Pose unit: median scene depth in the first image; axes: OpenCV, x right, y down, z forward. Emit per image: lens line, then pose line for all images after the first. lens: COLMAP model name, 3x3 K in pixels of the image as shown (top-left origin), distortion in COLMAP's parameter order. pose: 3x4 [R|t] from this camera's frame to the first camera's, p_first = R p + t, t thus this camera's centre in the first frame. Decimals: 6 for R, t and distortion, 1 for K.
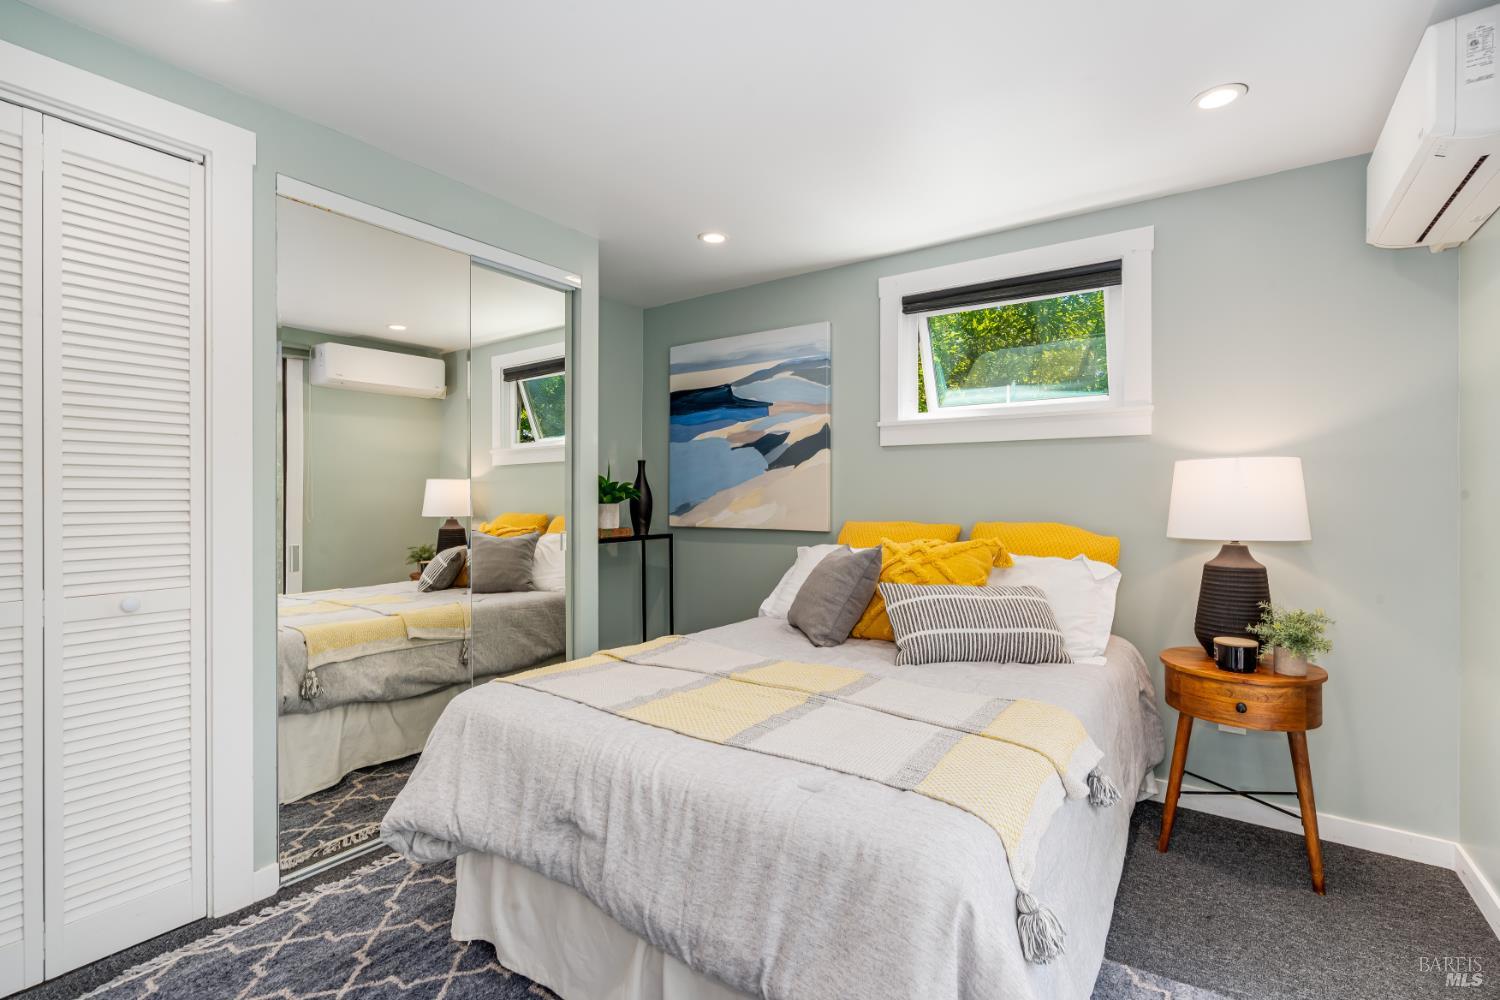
lens RADIAL K [[686.9, 0, 754.0], [0, 686.9, 495.5], [0, 0, 1]] dist [-0.002324, -0.000321]
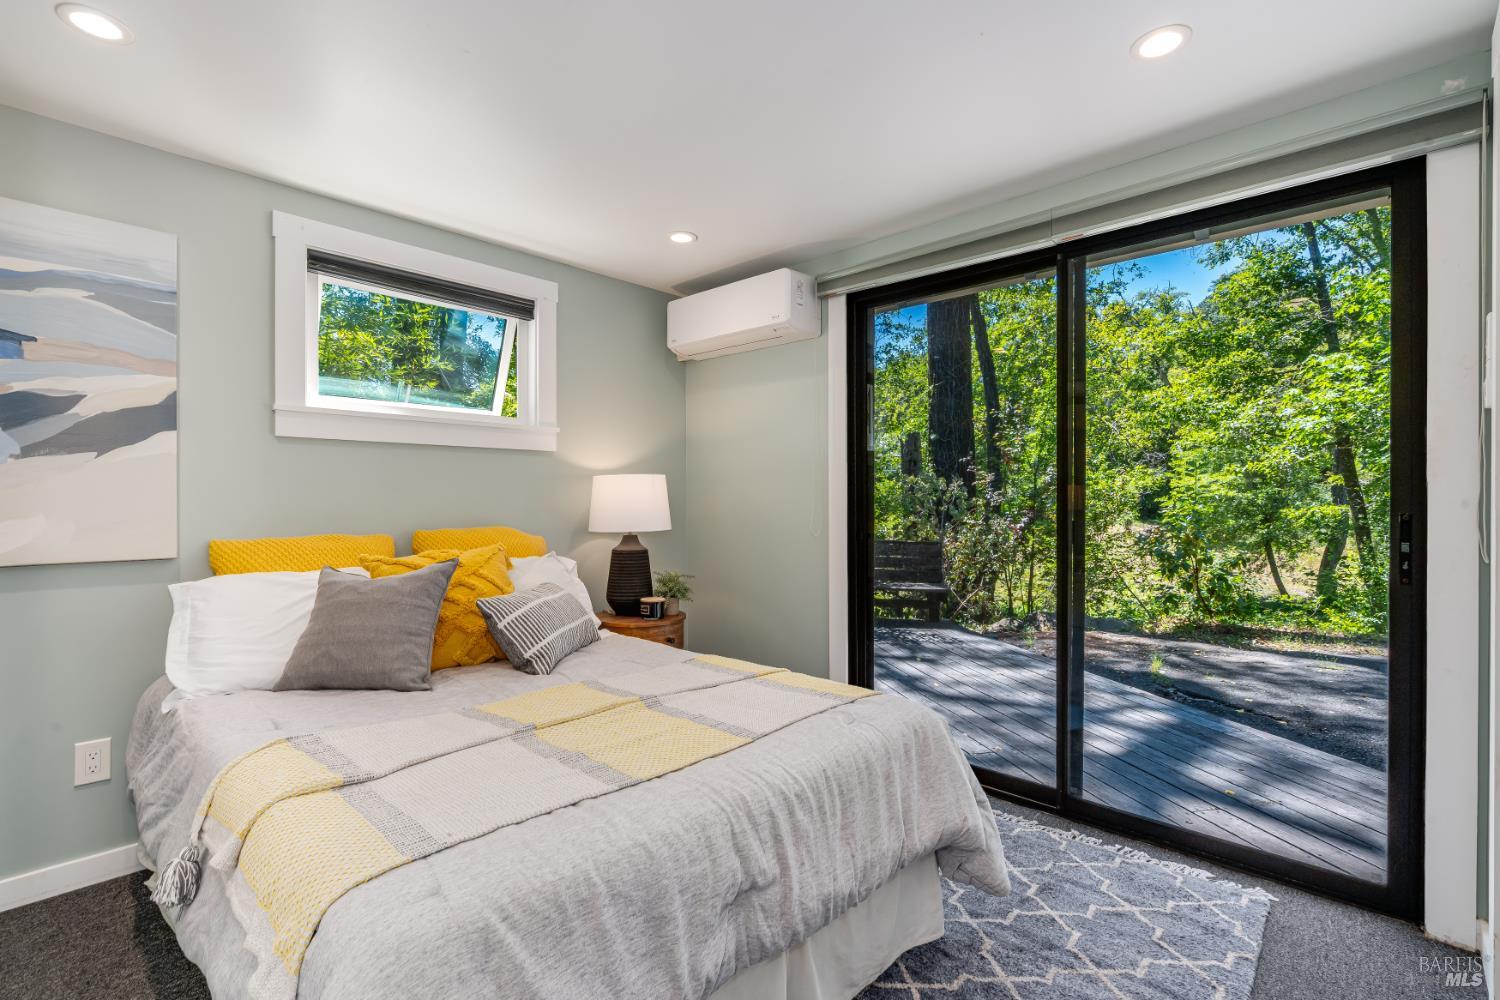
lens RADIAL K [[686.9, 0, 753.7], [0, 686.9, 500.5], [0, 0, 1]] dist [-0.002324, -0.000321]
pose [[0.139628, -0.004056, 0.990196, -0.600316], [0.003050, 0.999989, 0.003666, -0.003718], [-0.990199, 0.002508, 0.139639, 0.476480]]
